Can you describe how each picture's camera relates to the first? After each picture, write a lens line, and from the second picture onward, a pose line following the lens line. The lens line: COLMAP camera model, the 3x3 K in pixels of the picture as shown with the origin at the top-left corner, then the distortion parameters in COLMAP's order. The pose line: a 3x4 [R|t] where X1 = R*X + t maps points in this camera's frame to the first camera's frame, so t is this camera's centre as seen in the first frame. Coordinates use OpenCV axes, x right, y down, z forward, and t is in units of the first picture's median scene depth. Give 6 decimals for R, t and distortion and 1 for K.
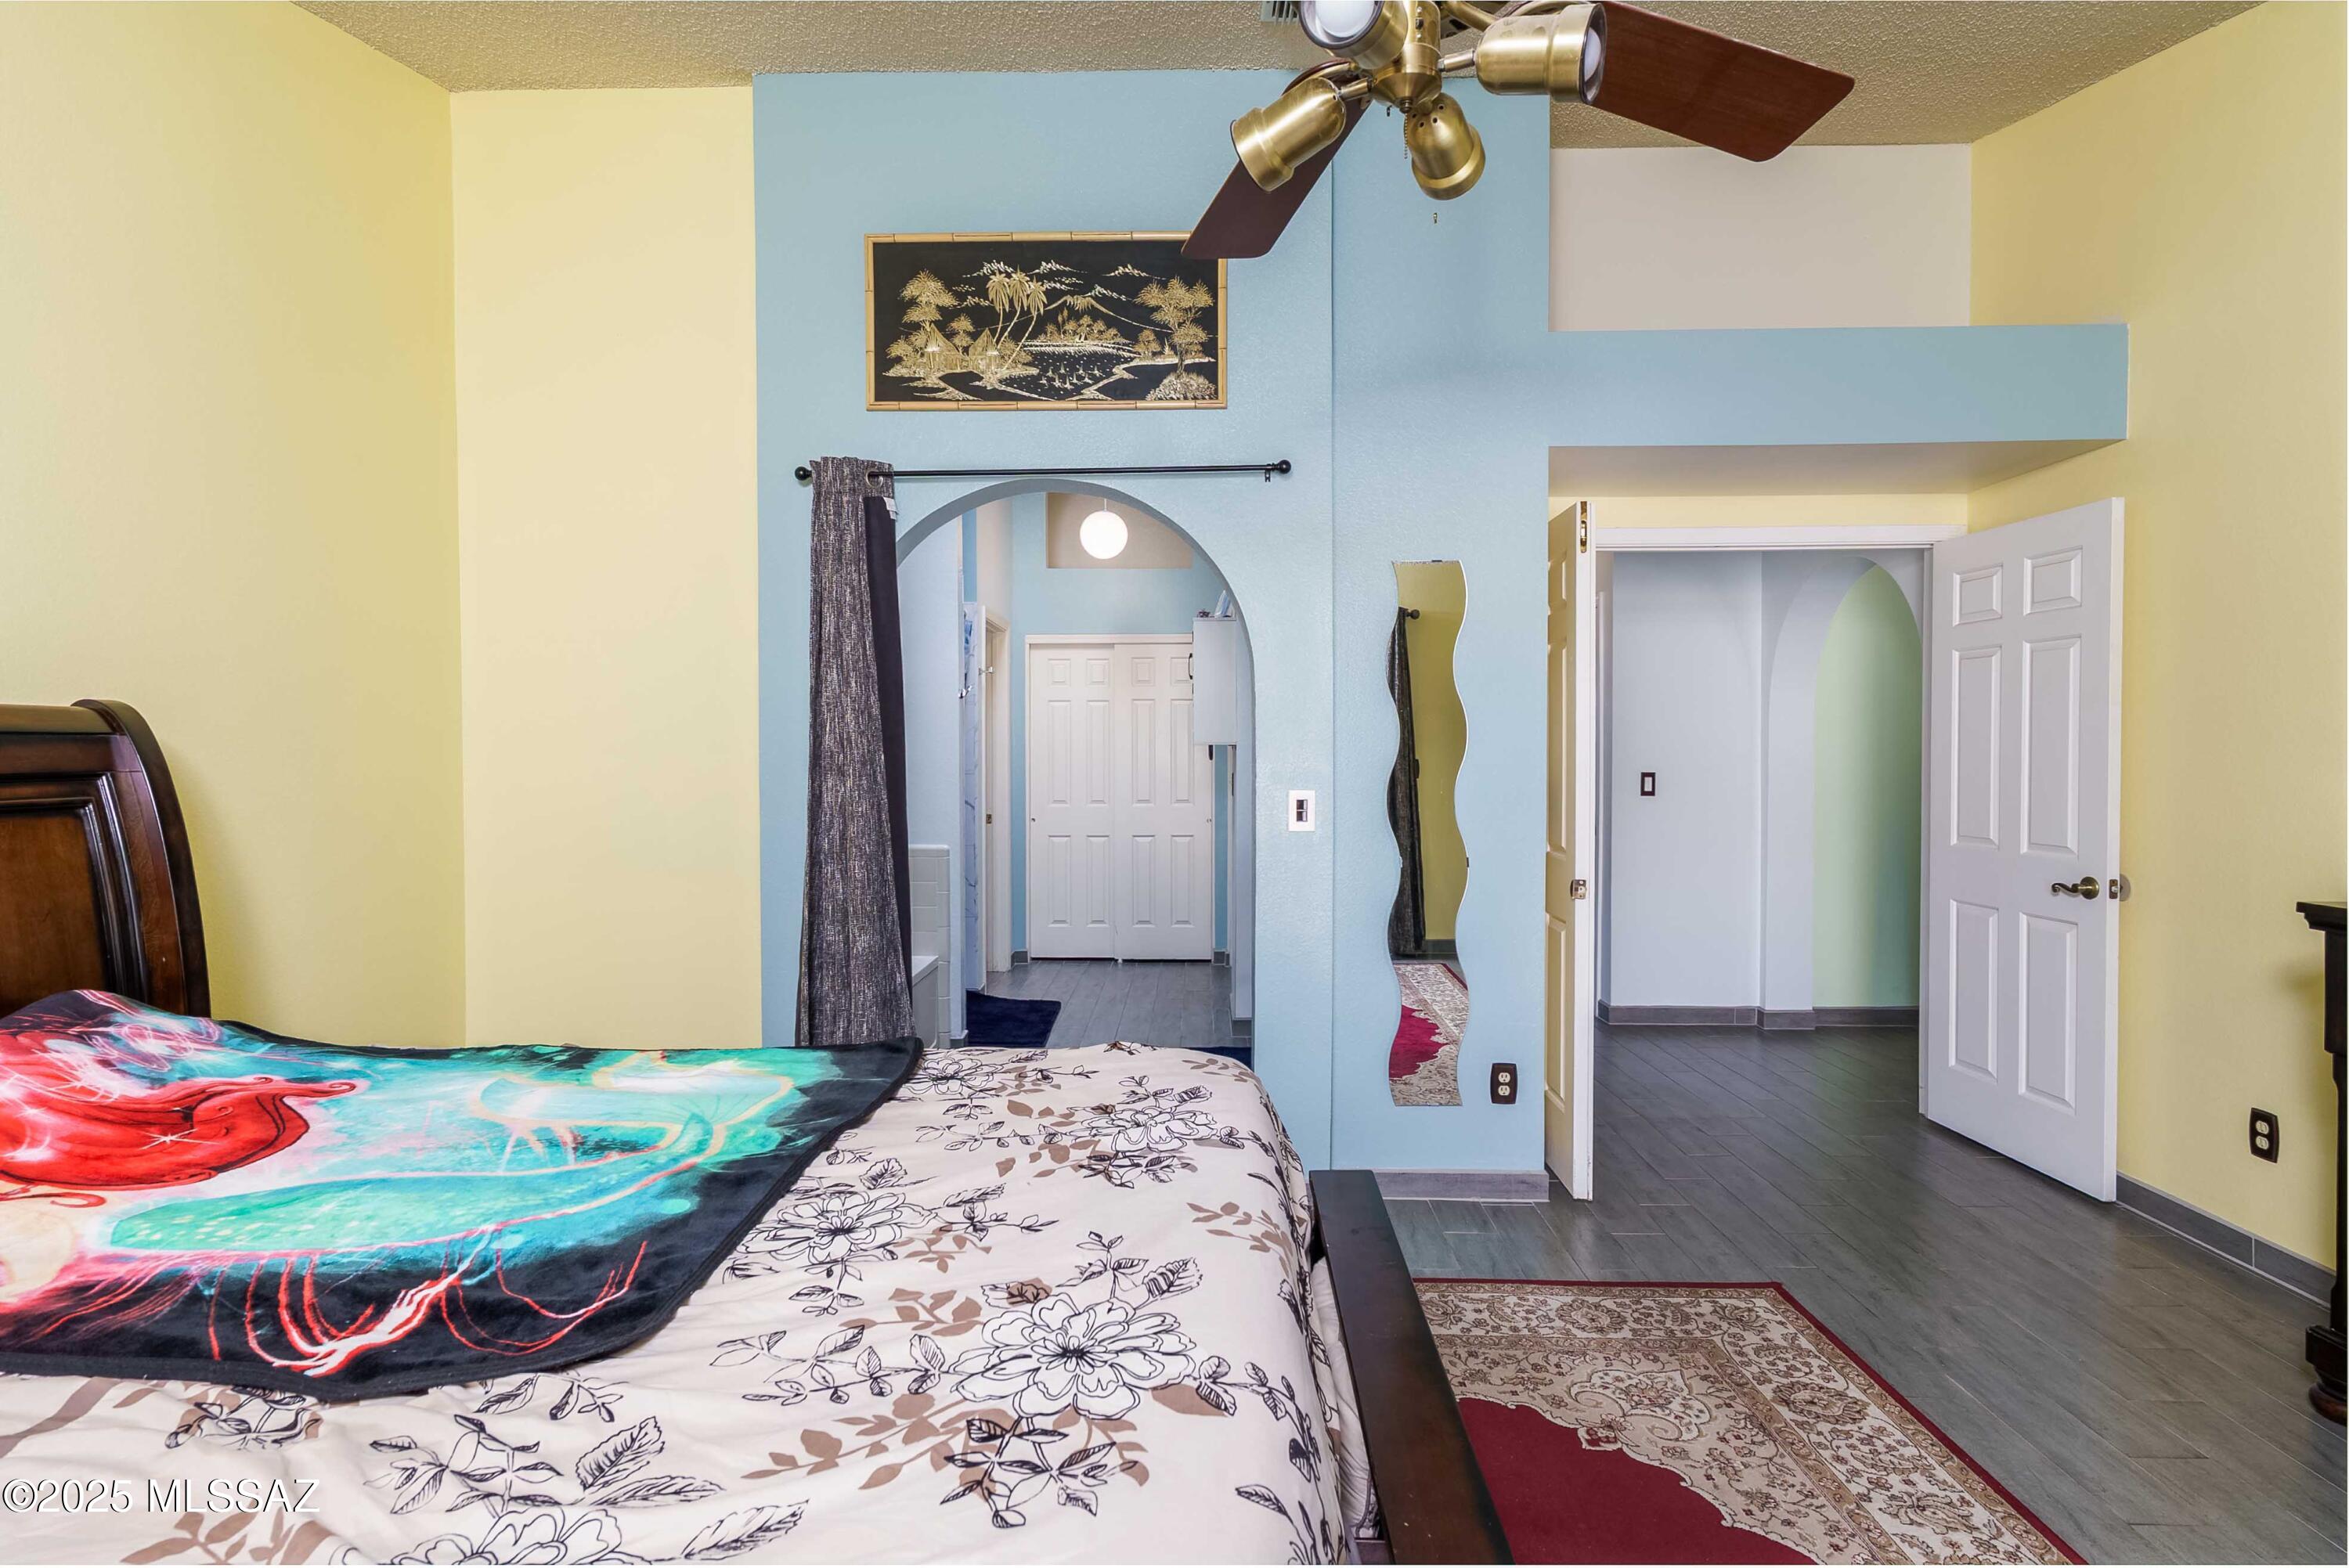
lens RADIAL K [[1116.5, 0, 1177.8], [0, 1116.5, 753.3], [0, 0, 1]] dist [0.002410, 0.000050]
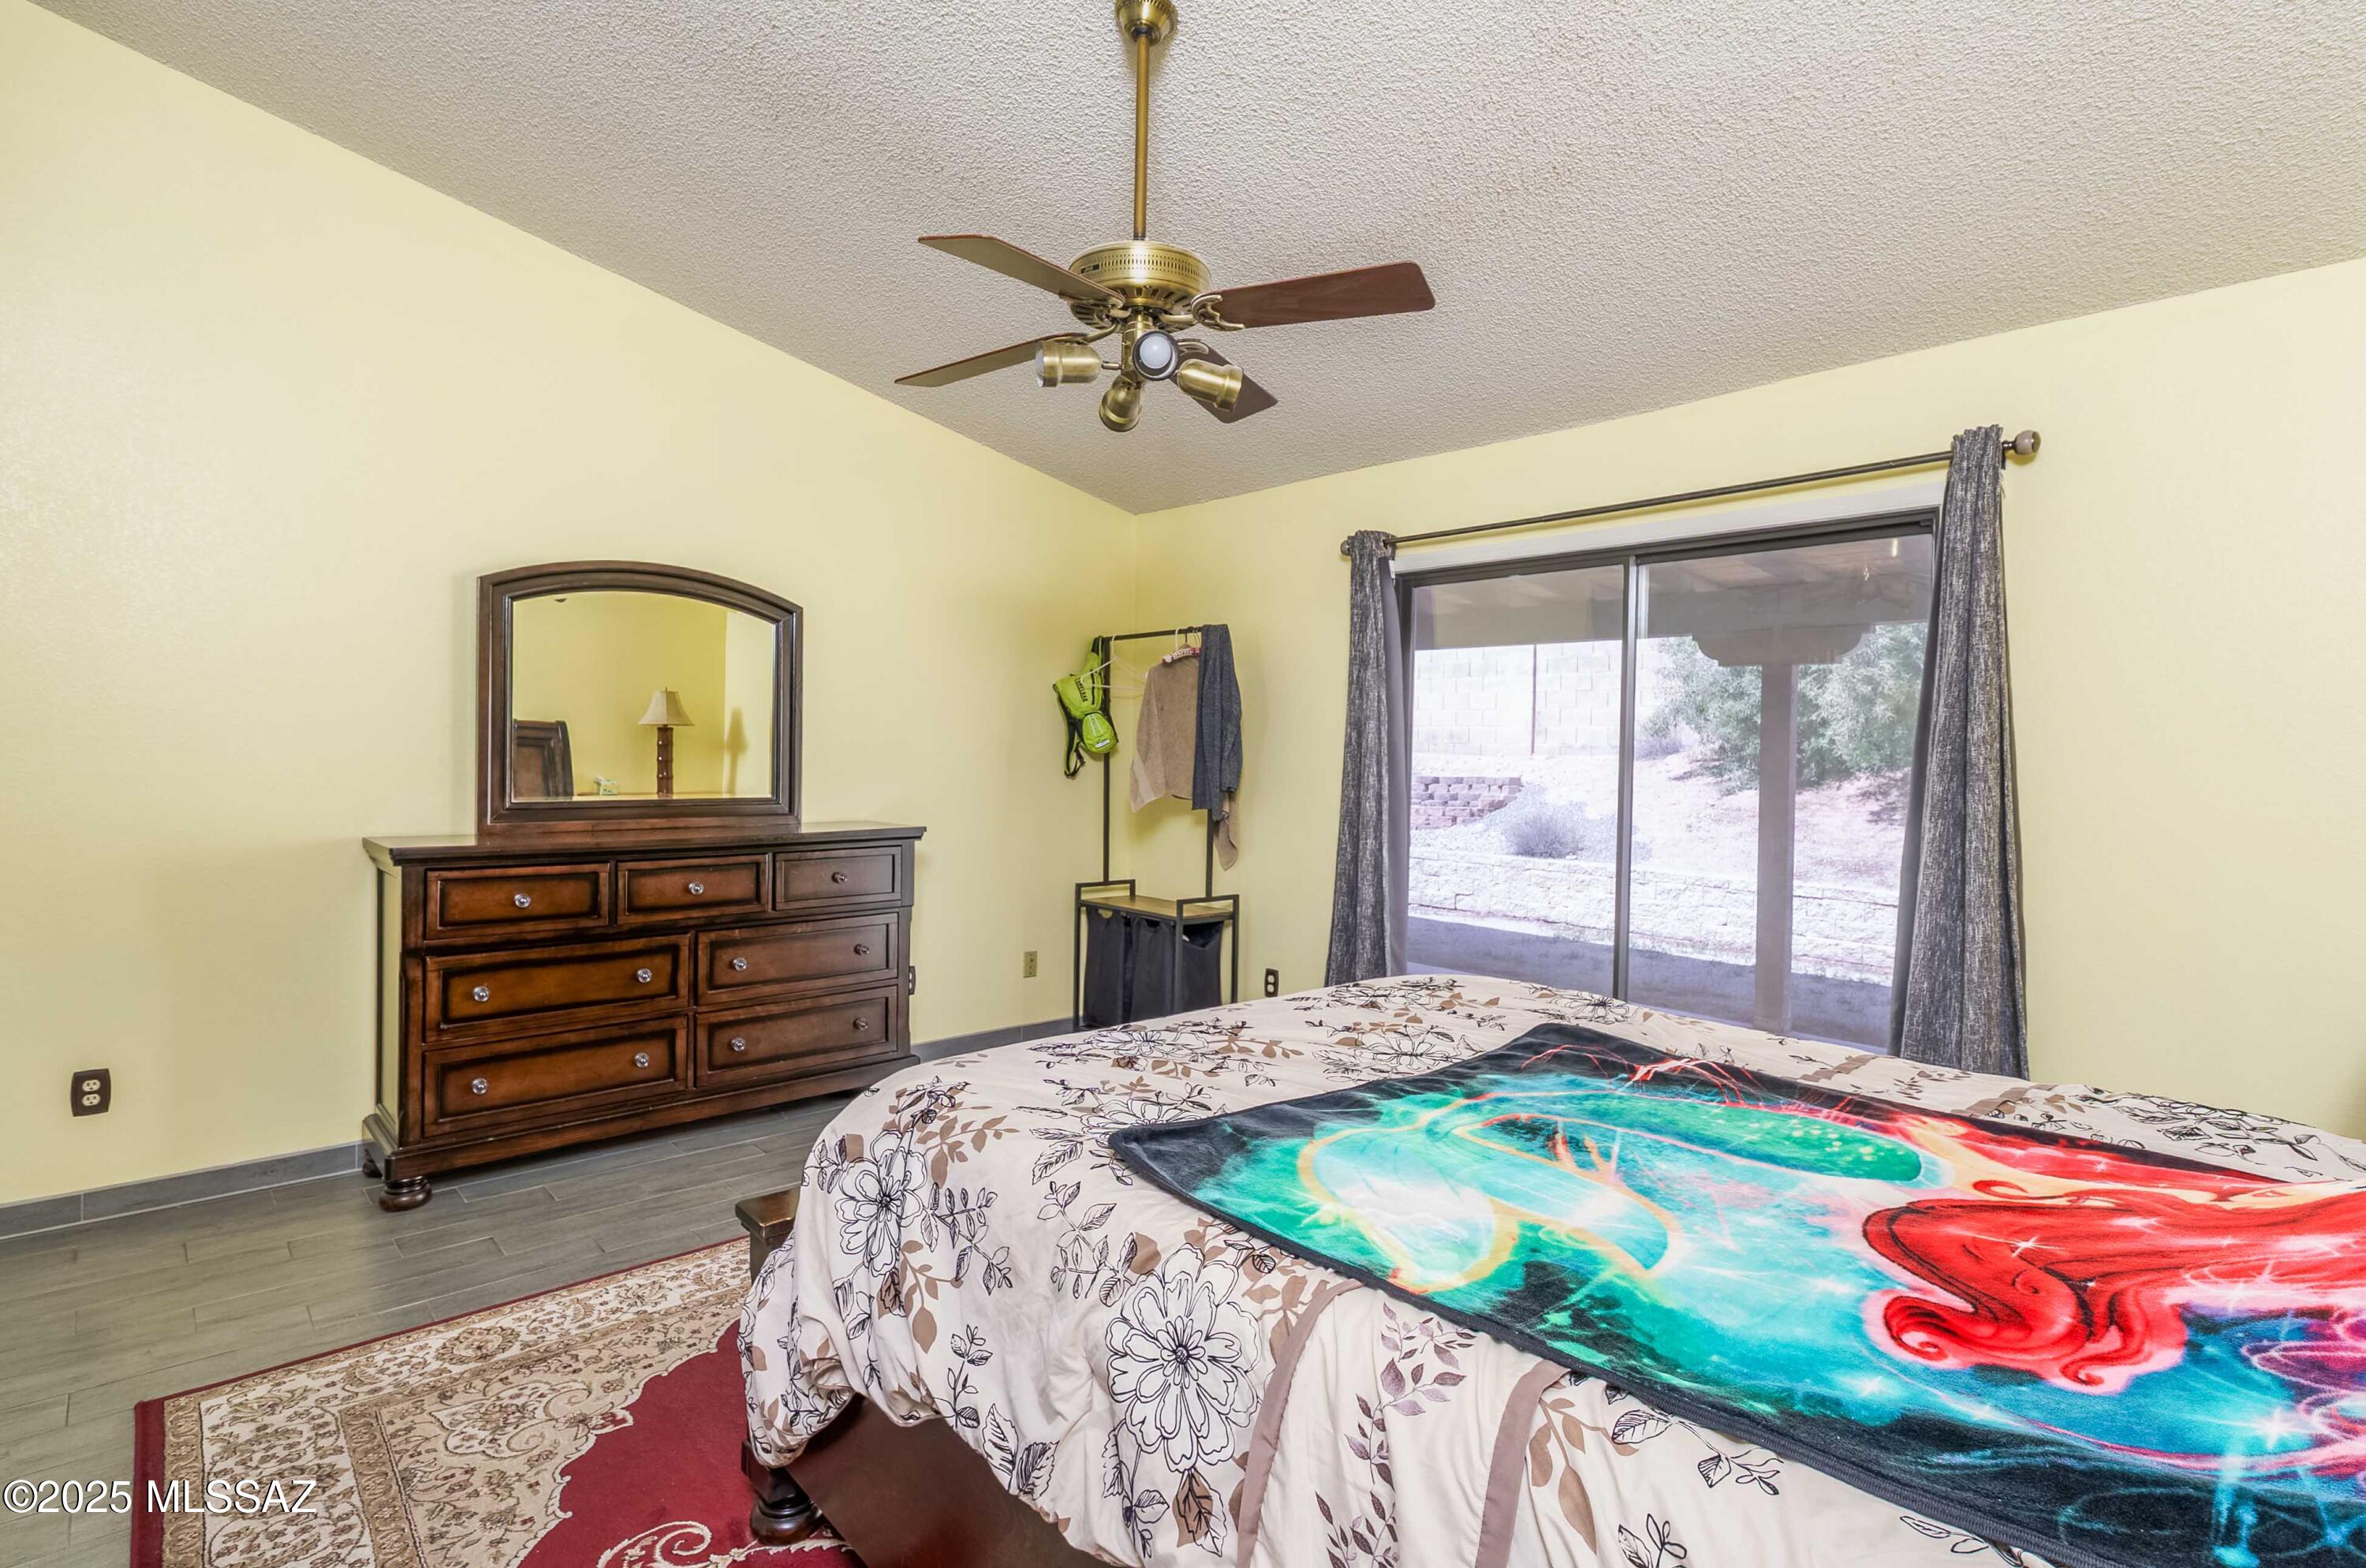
lens RADIAL K [[1167.7, 0, 1183.0], [0, 1167.7, 784.0], [0, 0, 1]] dist [0.012935, 0.000681]
pose [[-0.666286, -0.032816, 0.744974, -0.623243], [-0.010459, 0.999344, 0.034667, -0.000478], [-0.745623, 0.015306, -0.666192, 1.112515]]
